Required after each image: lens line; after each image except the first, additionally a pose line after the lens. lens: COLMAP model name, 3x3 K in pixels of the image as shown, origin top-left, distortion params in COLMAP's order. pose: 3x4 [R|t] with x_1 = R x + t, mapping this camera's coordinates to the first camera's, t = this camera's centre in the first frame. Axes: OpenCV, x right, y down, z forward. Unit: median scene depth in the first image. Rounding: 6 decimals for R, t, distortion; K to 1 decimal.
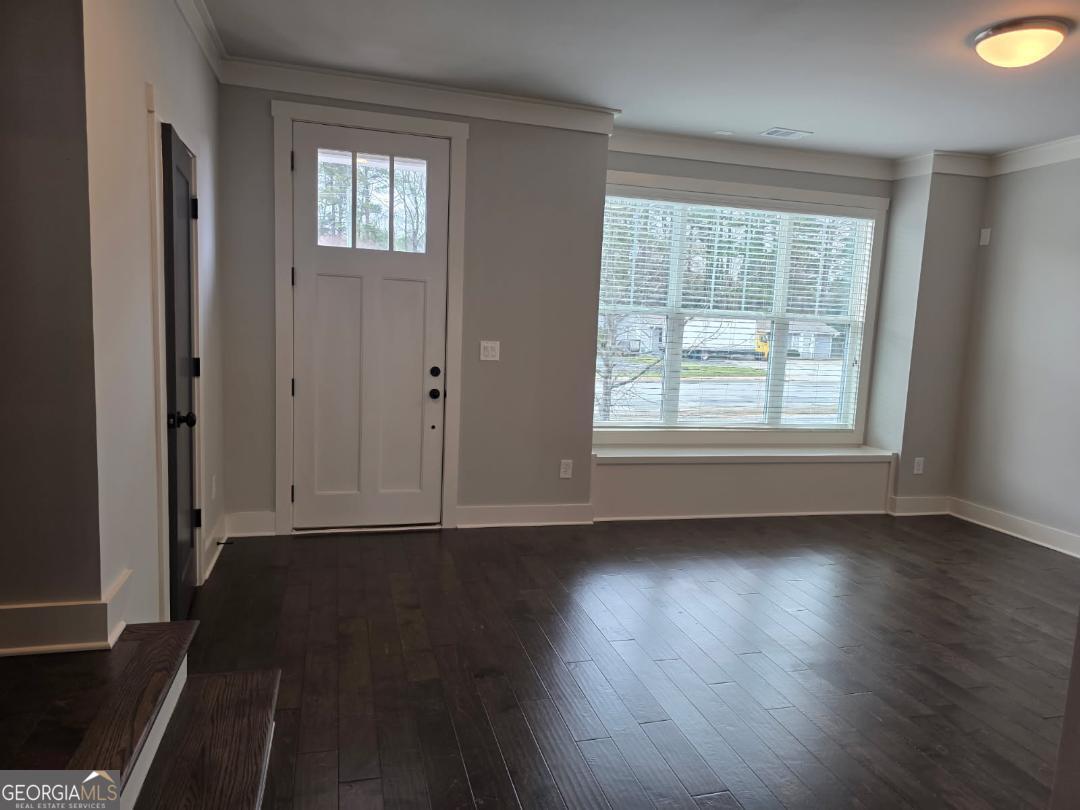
lens RADIAL K [[714.4, 0, 540.0], [0, 714.4, 405.0], [0, 0, 1]] dist [0.024753, 0.001569]
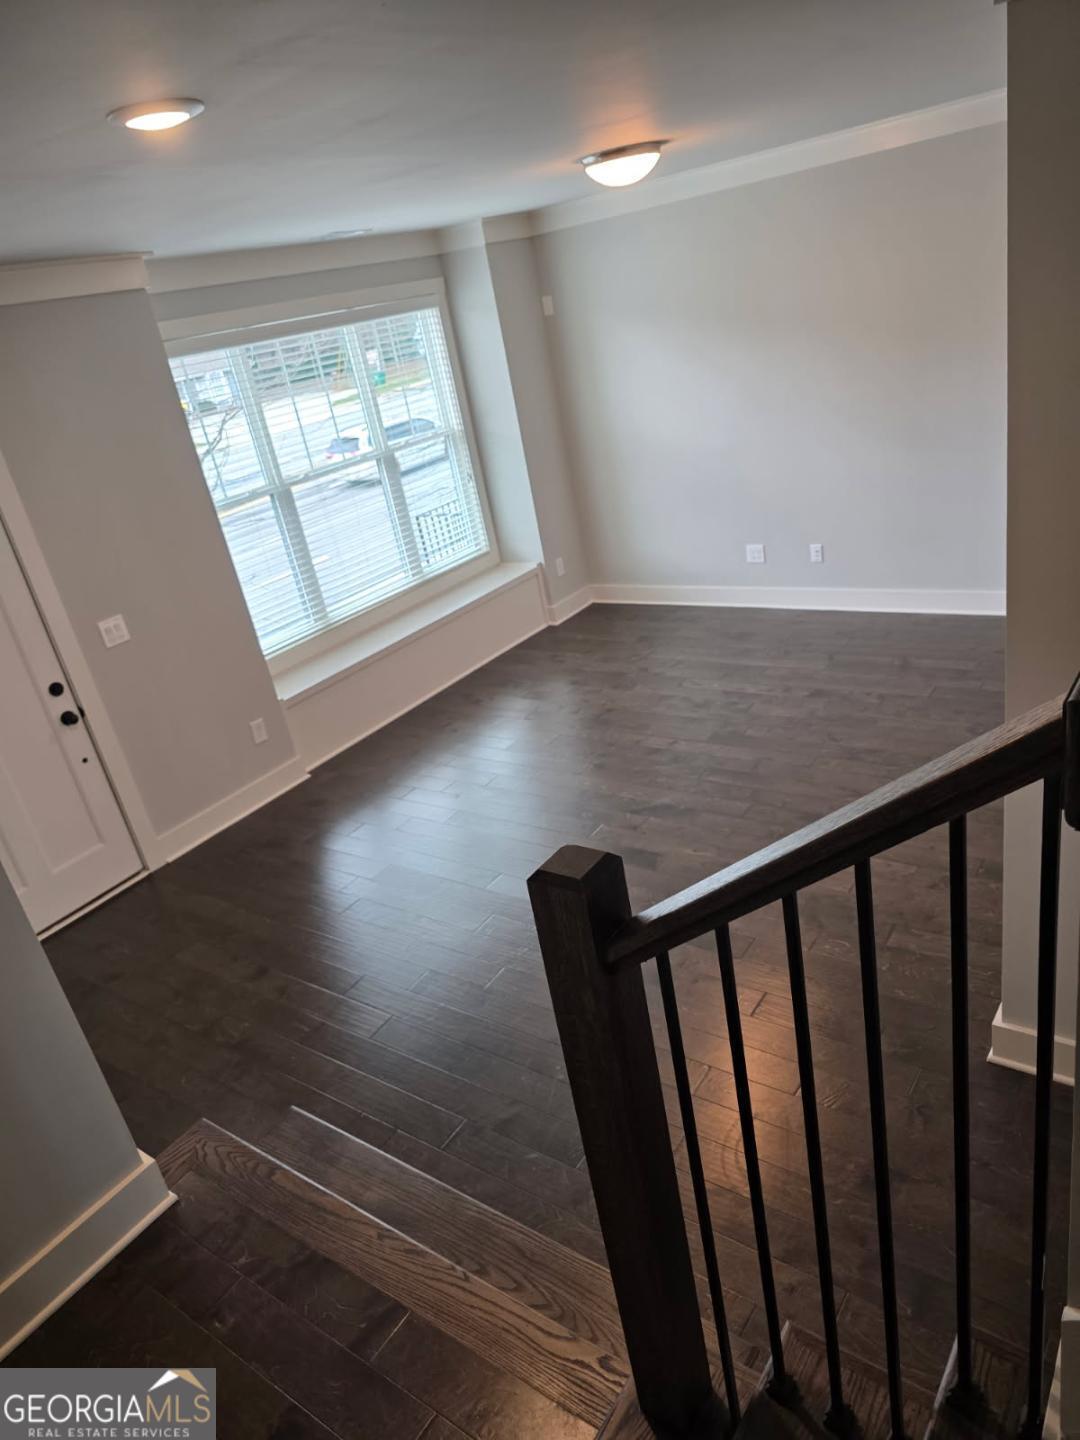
lens RADIAL K [[966.7, 0, 540.0], [0, 966.7, 720.0], [0, 0, 1]] dist [0.073273, -0.066785]
pose [[0.759207, -0.420719, 0.496589, -0.238719], [0.291754, 0.902025, 0.318166, -0.161576], [-0.581795, -0.096672, 0.807570, -0.051184]]
